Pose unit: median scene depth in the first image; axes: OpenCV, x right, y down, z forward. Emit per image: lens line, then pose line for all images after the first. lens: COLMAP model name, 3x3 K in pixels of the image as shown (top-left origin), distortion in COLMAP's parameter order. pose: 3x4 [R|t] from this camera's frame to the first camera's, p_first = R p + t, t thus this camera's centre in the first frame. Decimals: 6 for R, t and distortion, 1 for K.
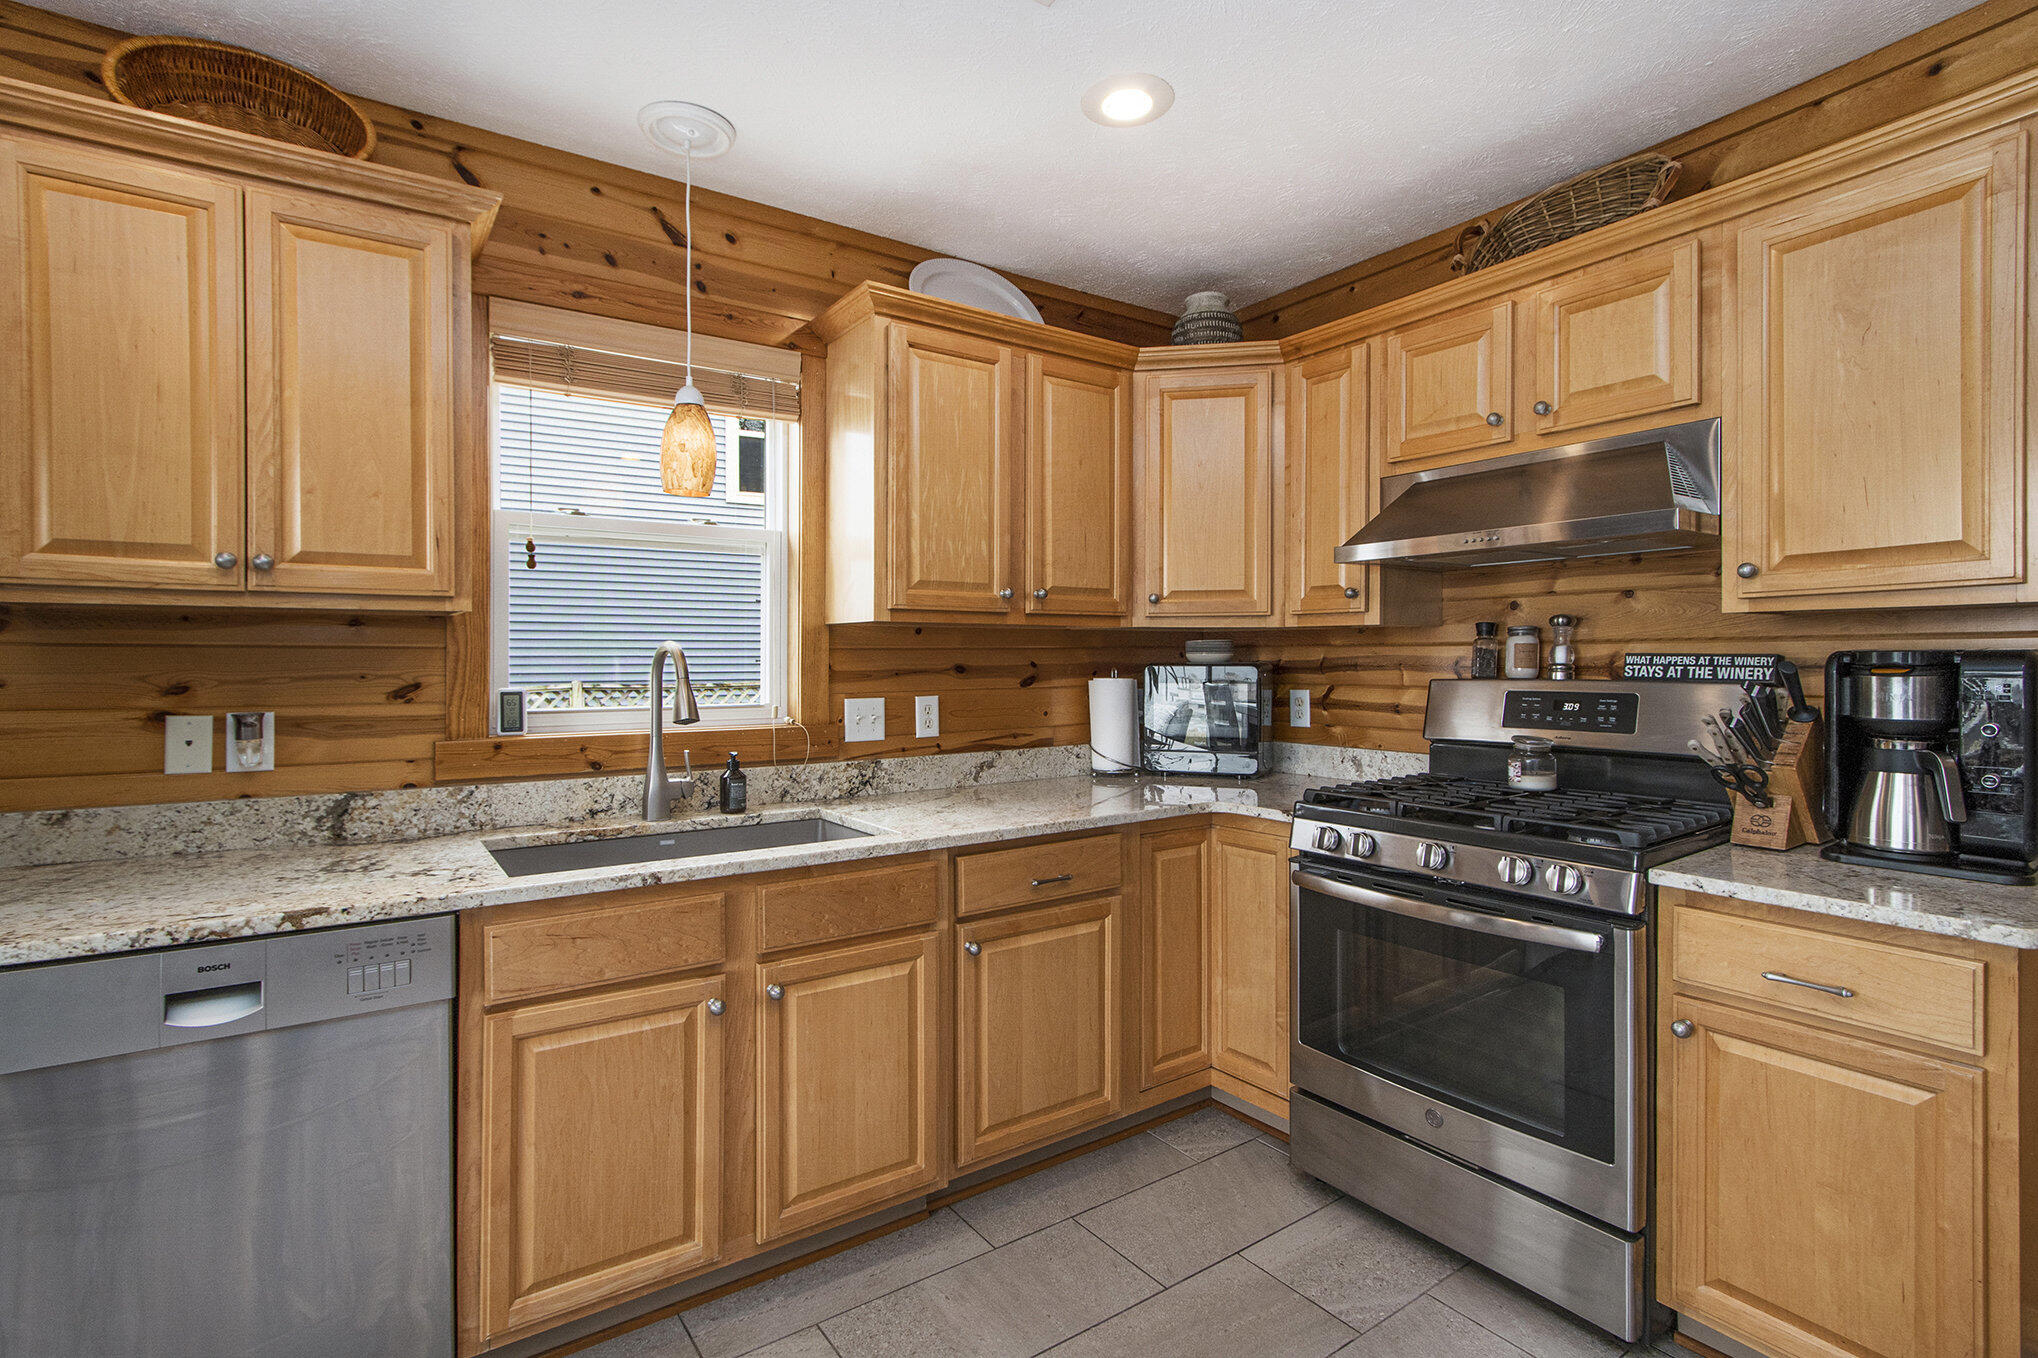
lens RADIAL K [[958.8, 0, 1032.9], [0, 958.8, 658.4], [0, 0, 1]] dist [-0.015464, -0.004145]
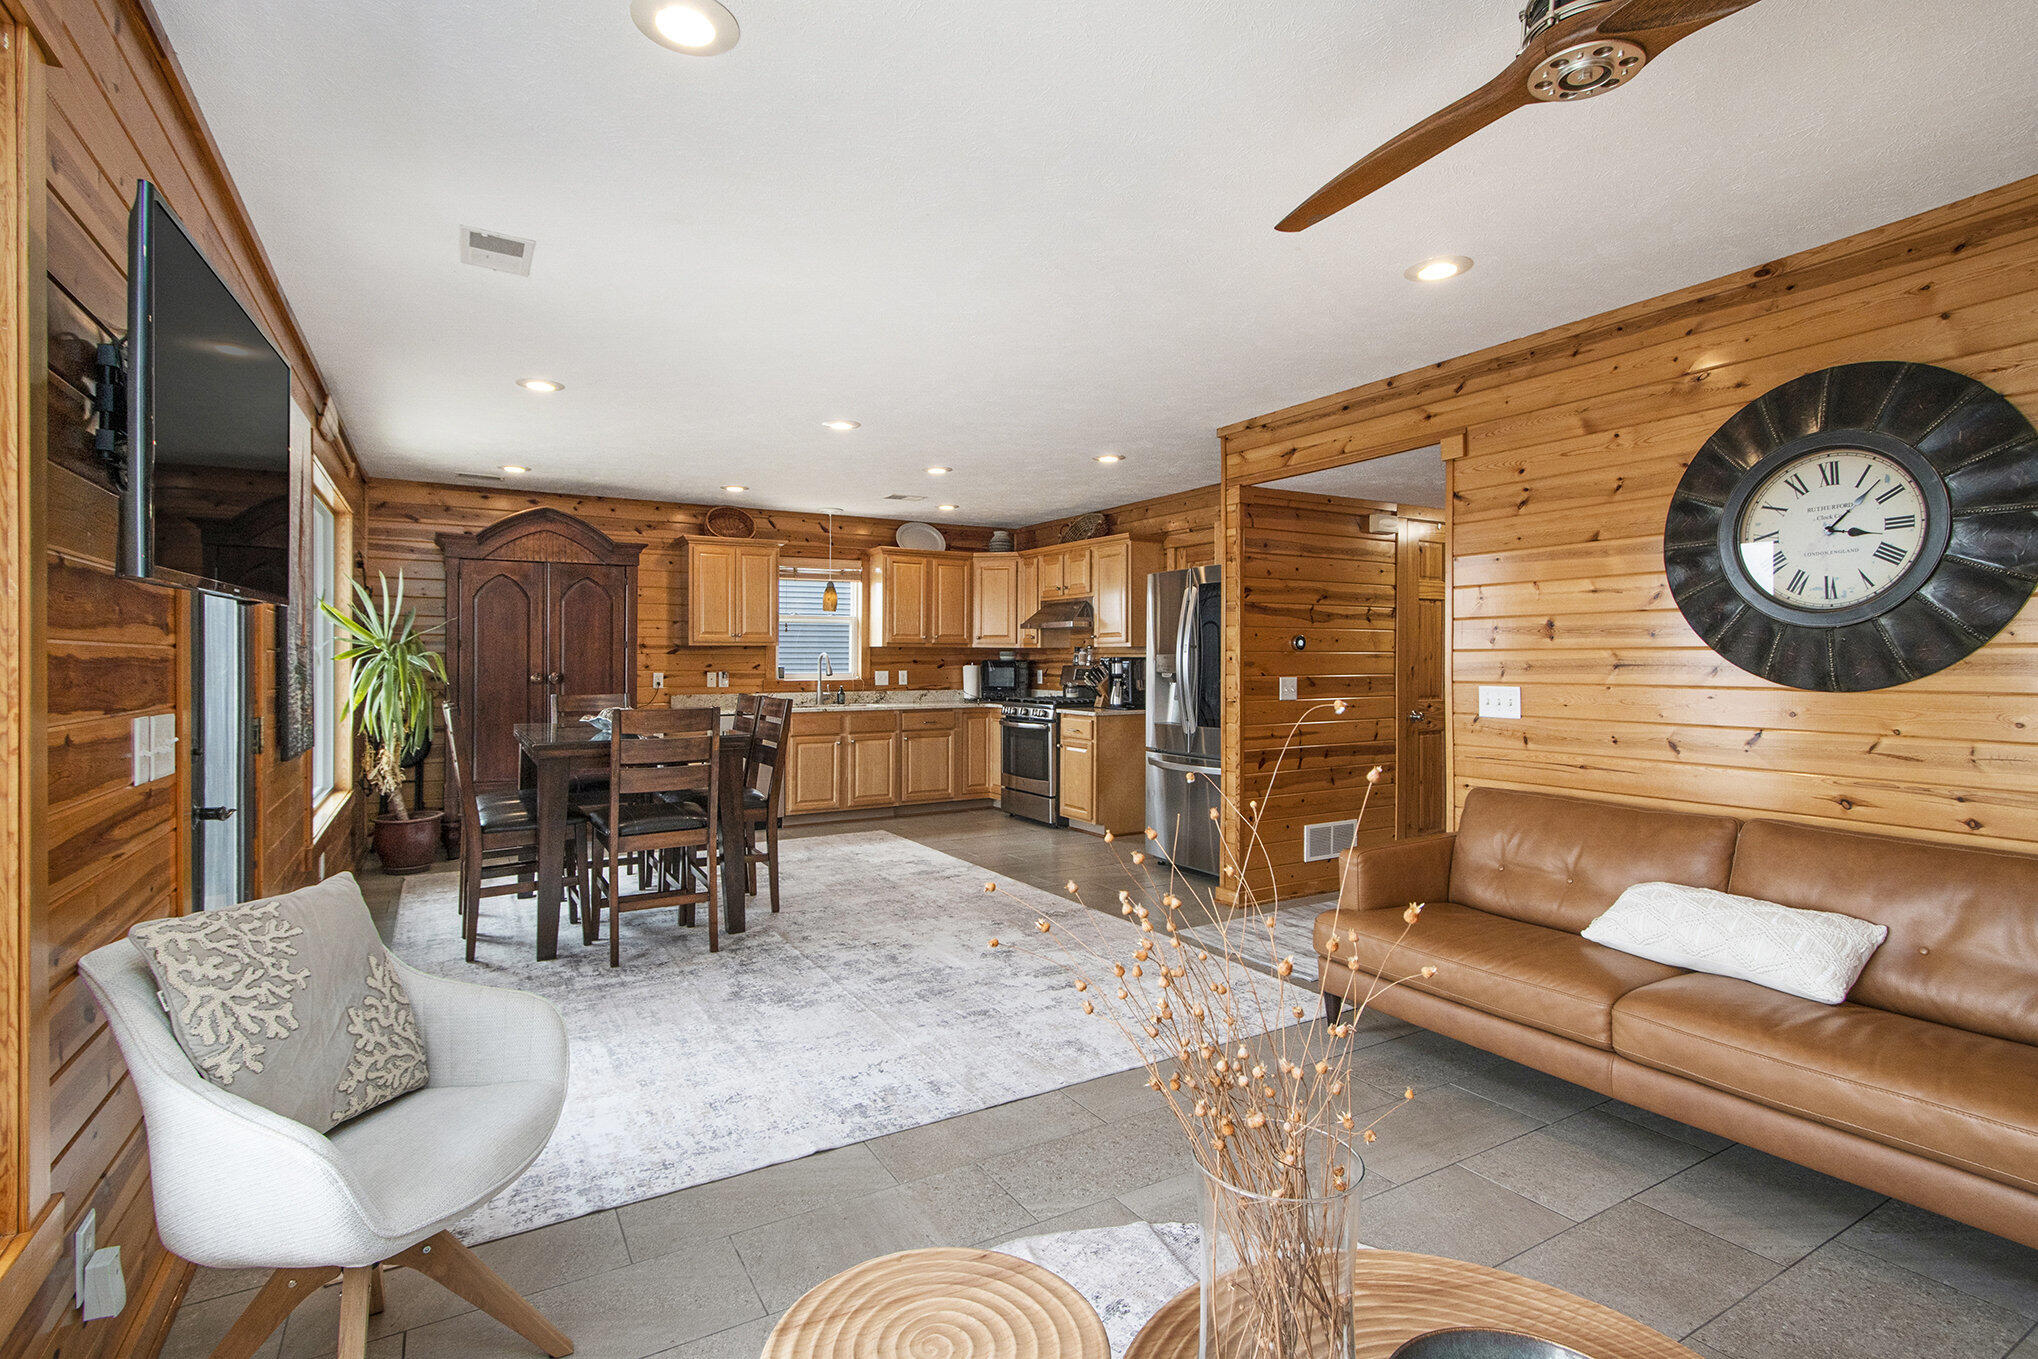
lens RADIAL K [[958.8, 0, 990.9], [0, 958.8, 677.4], [0, 0, 1]] dist [-0.015464, -0.004145]
pose [[0.992722, 0.004688, -0.120339, 0.566411], [-0.002167, 0.999776, 0.021068, -0.003898], [0.120411, -0.020654, 0.992509, -2.101703]]
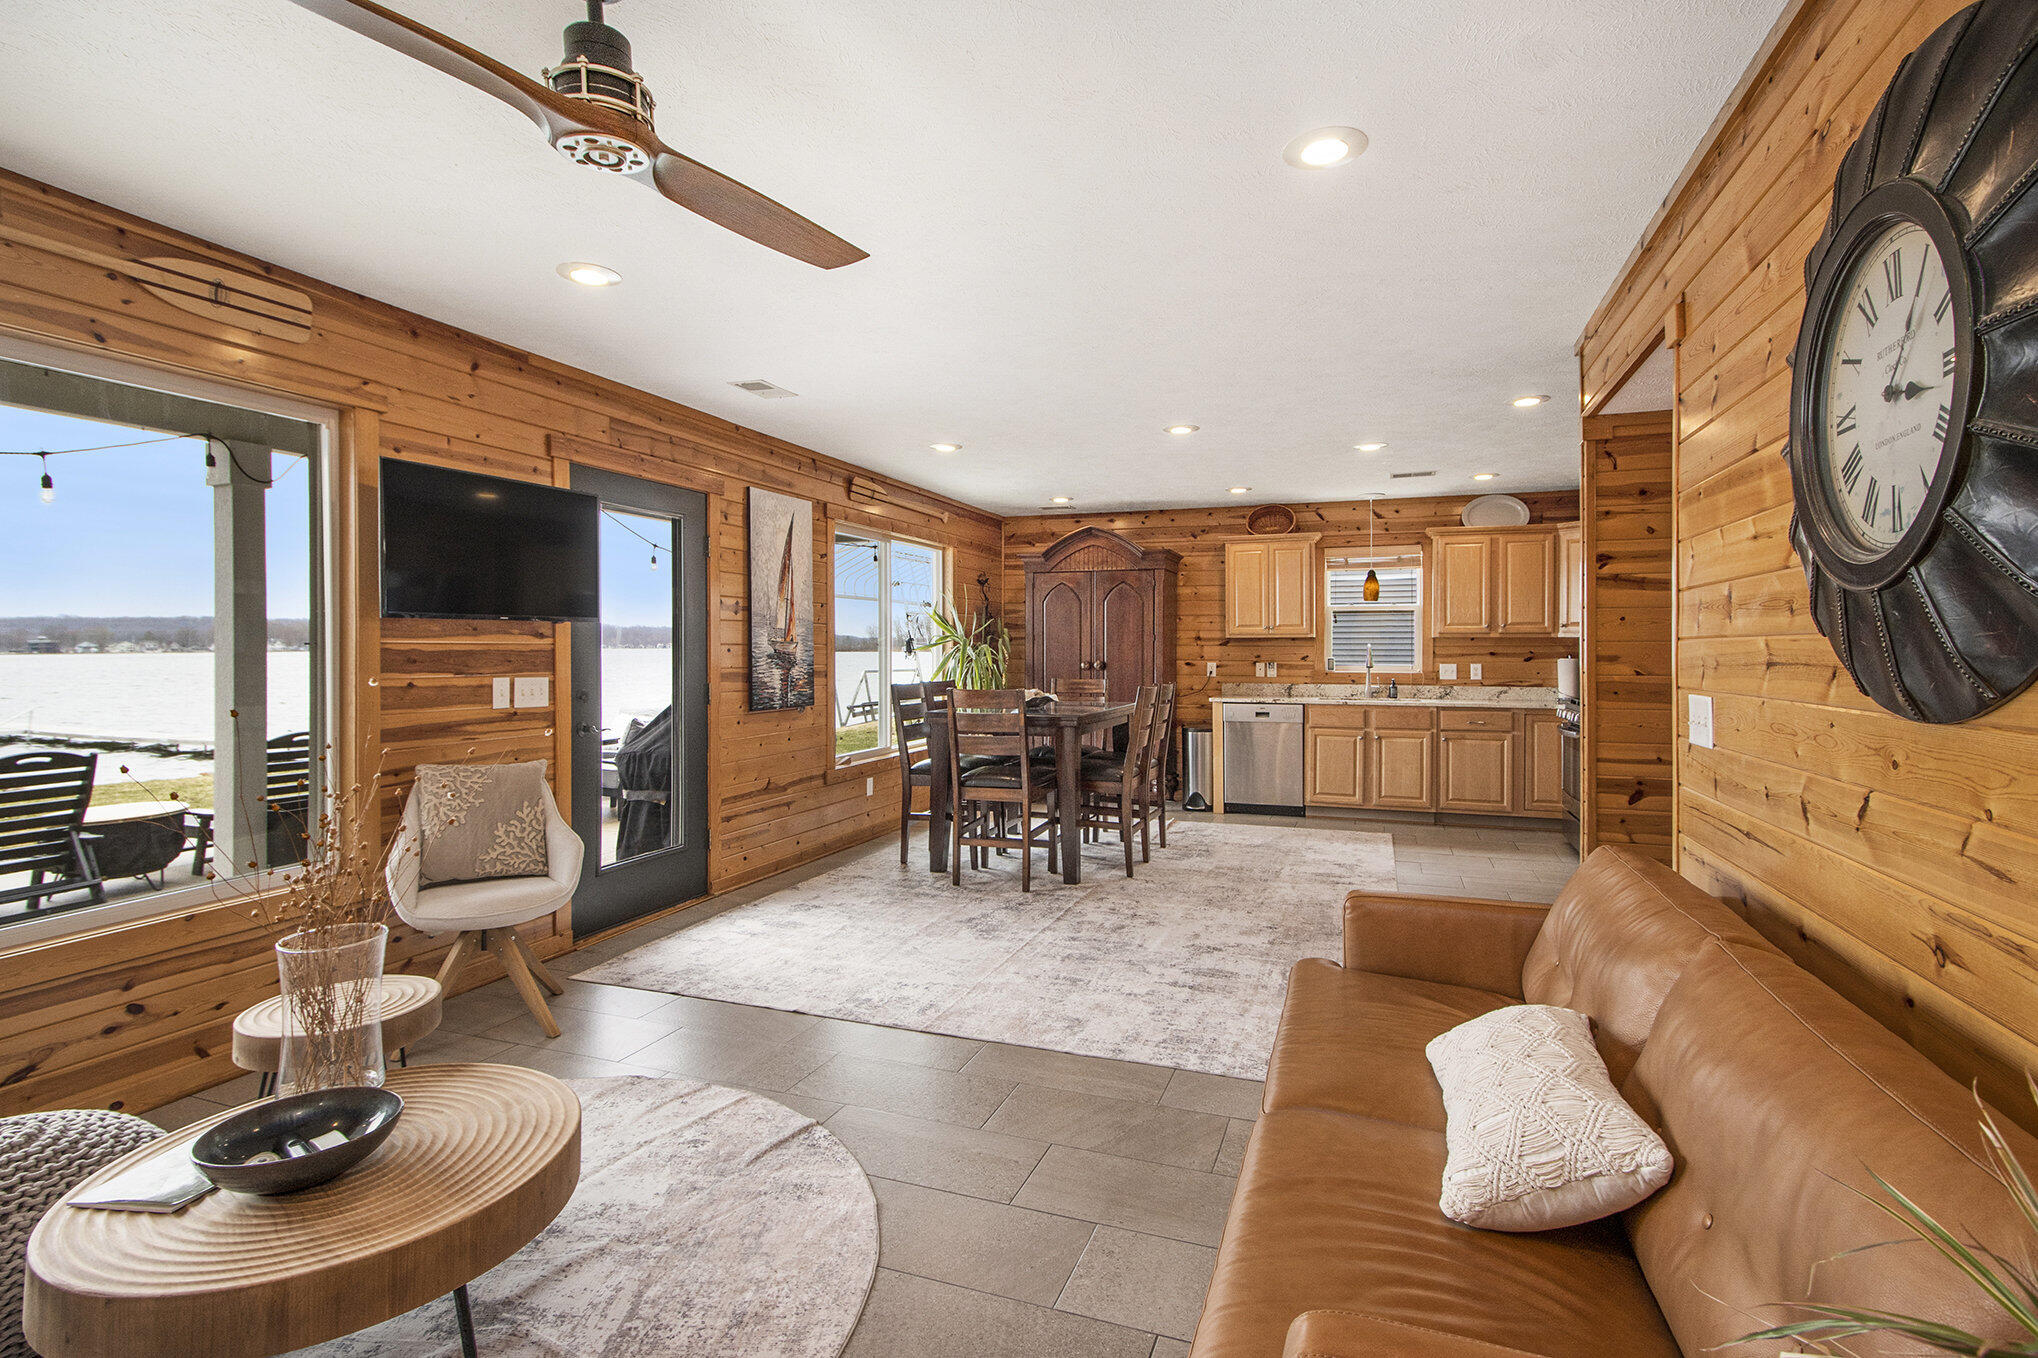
lens RADIAL K [[958.8, 0, 1026.2], [0, 958.8, 666.3], [0, 0, 1]] dist [-0.015464, -0.004145]
pose [[0.546094, 0.017266, -0.837546, 1.556106], [-0.000644, 0.999796, 0.020191, -0.006900], [0.837724, -0.010487, 0.545993, -1.623071]]
